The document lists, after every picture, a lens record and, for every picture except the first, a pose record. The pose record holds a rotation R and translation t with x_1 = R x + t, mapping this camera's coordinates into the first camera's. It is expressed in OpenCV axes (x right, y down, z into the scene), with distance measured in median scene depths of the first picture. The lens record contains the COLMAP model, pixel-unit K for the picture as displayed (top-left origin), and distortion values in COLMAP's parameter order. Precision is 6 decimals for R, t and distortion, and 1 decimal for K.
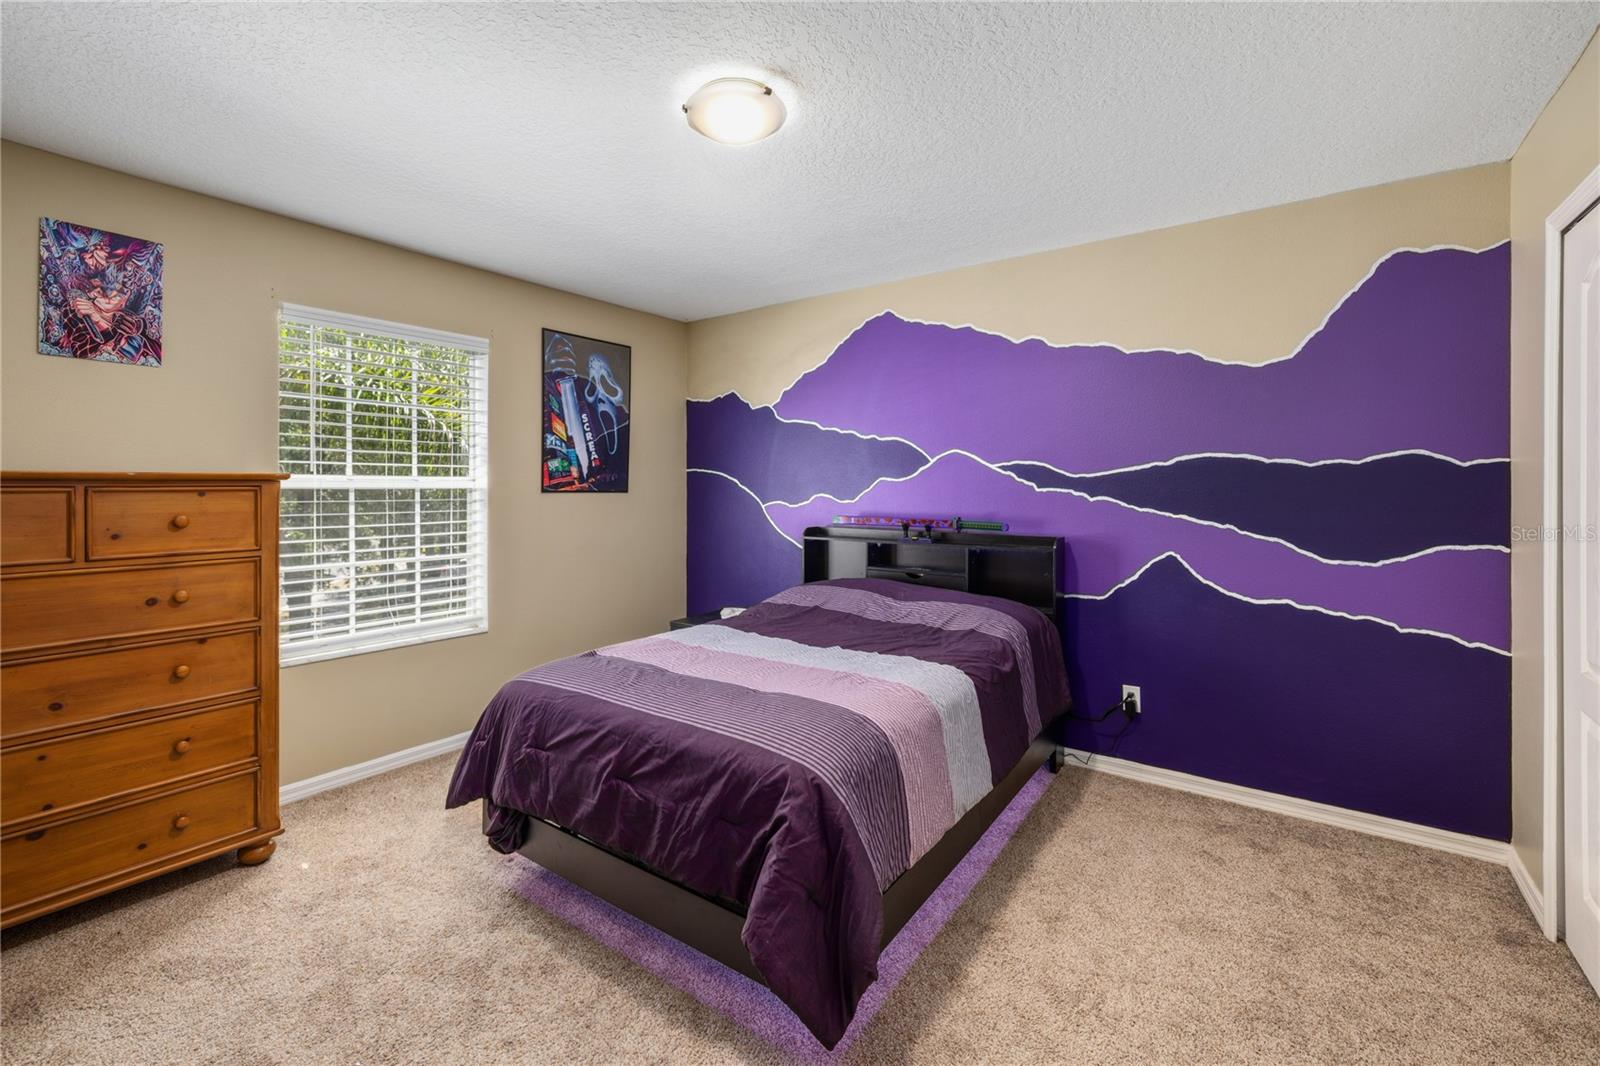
lens RADIAL K [[678.8, 0, 787.4], [0, 678.8, 488.1], [0, 0, 1]] dist [0.001574, 0.000428]
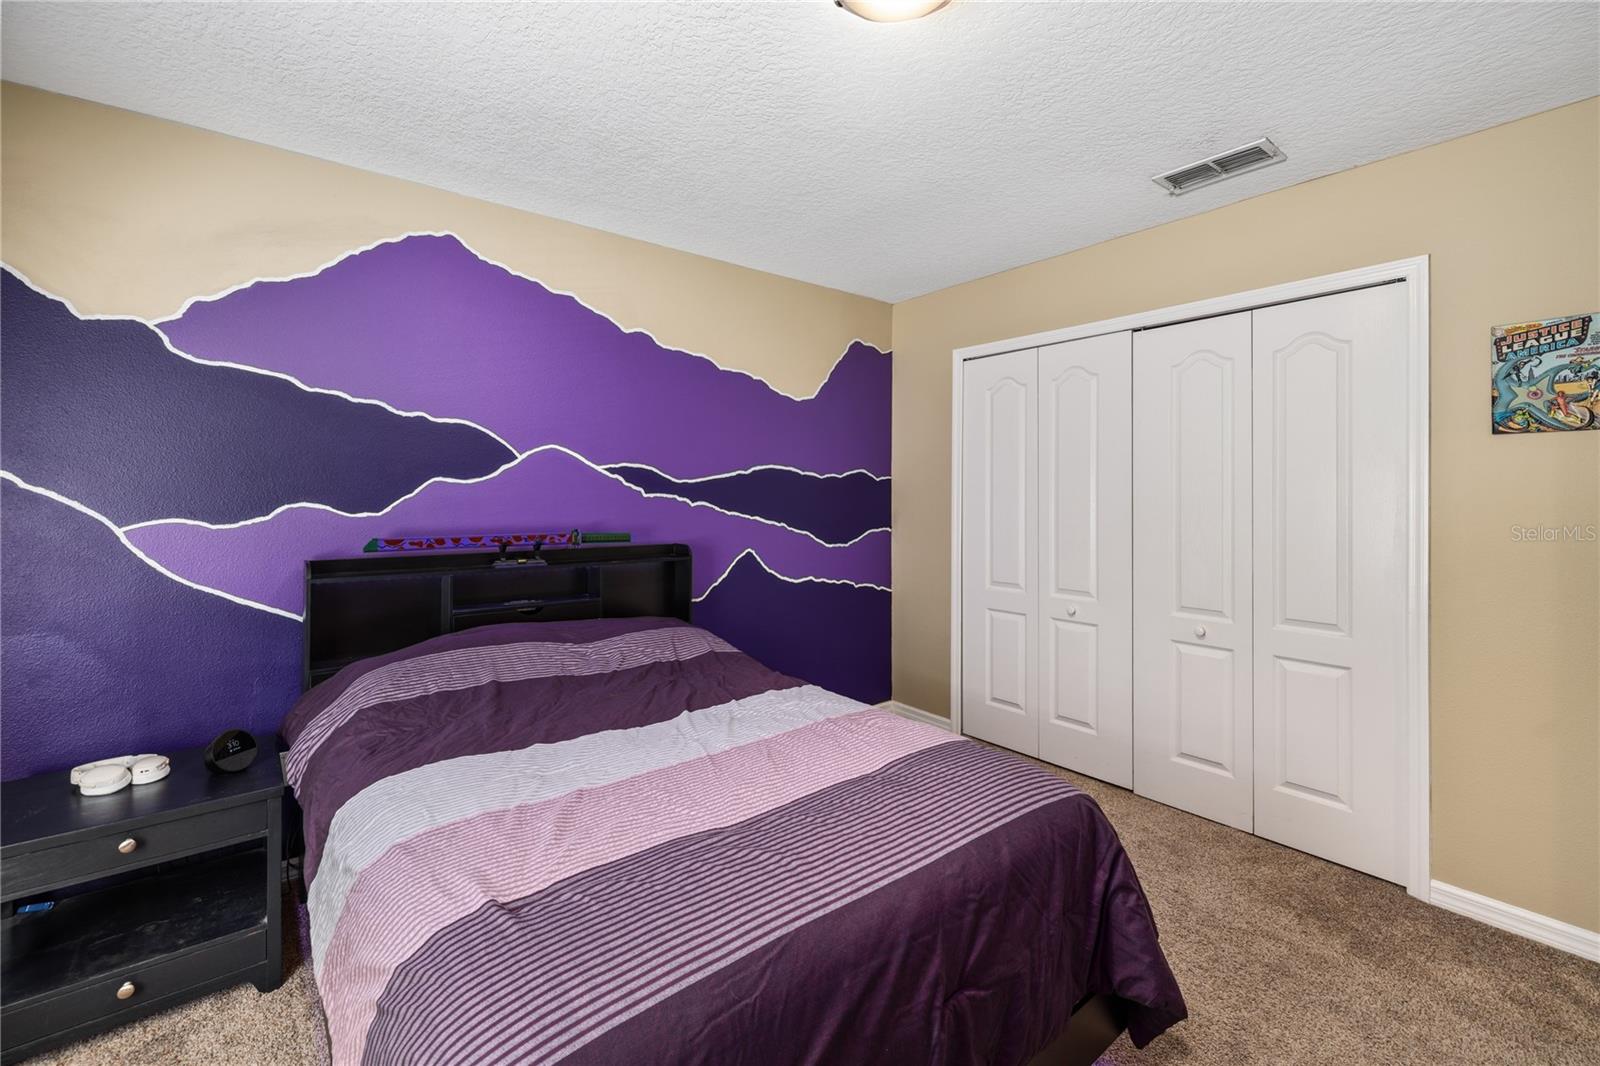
lens RADIAL K [[696.6, 0, 754.6], [0, 696.6, 495.8], [0, 0, 1]] dist [-0.000300, 0.000071]
pose [[0.272012, -0.002415, 0.962291, -0.545473], [-0.001638, 0.999994, 0.002972, 0.000060], [-0.962292, -0.002384, 0.272007, 0.632875]]
